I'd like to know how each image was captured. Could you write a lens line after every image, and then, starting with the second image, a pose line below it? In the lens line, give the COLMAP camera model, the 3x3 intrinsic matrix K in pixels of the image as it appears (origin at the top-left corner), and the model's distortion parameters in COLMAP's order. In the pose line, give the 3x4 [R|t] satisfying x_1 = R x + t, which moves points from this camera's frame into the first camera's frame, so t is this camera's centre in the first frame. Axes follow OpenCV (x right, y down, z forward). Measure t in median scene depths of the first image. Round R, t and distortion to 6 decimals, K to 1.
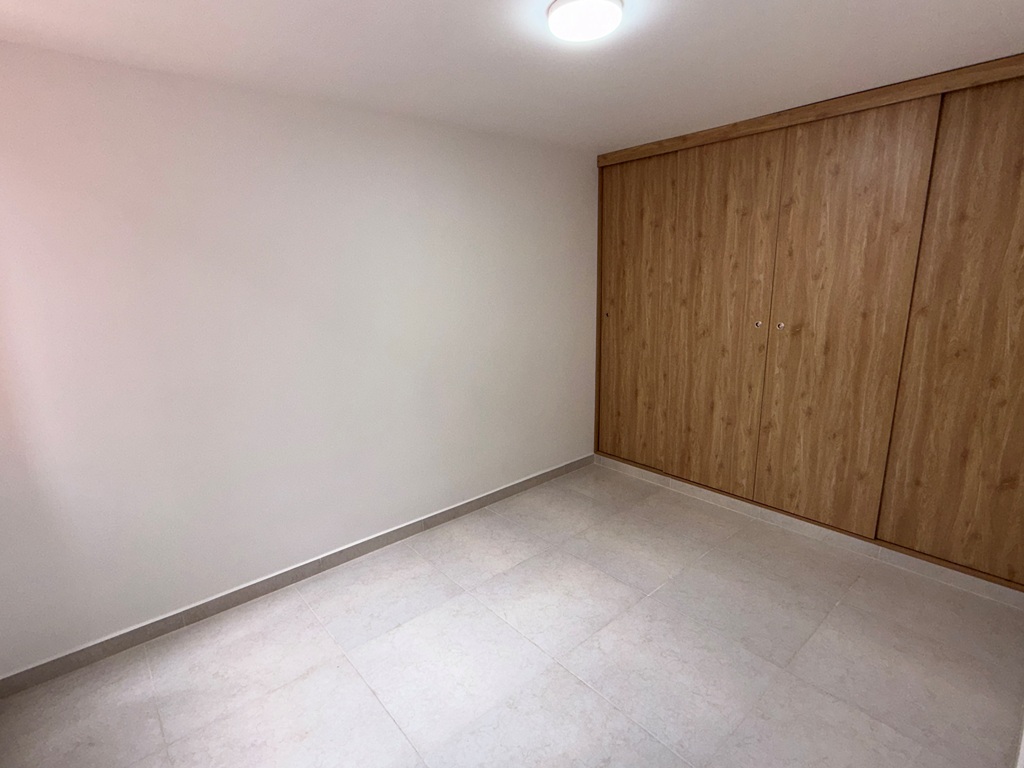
lens RADIAL K [[503.0, 0, 512.9], [0, 503.0, 387.7], [0, 0, 1]] dist [-0.000823, -0.001041]
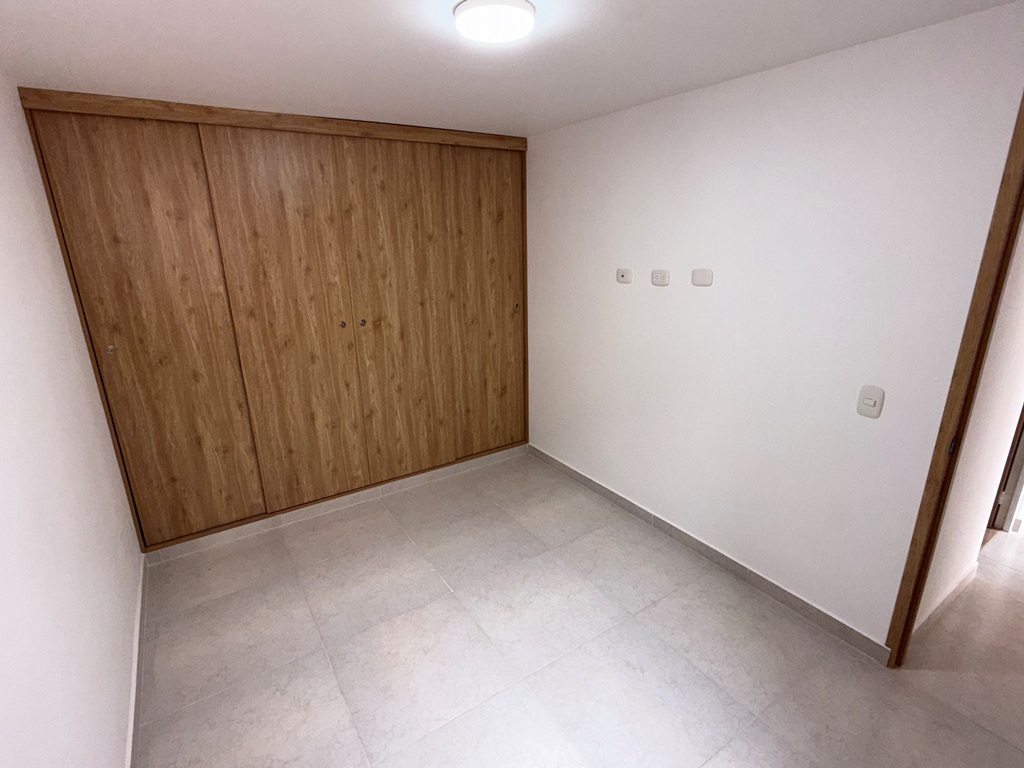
lens RADIAL K [[503.0, 0, 512.9], [0, 503.0, 387.7], [0, 0, 1]] dist [-0.000823, -0.001041]
pose [[0.127994, -0.270821, 0.954082, -0.496398], [0.237158, 0.942444, 0.235702, -0.166829], [-0.963002, 0.196099, 0.184855, 0.505186]]
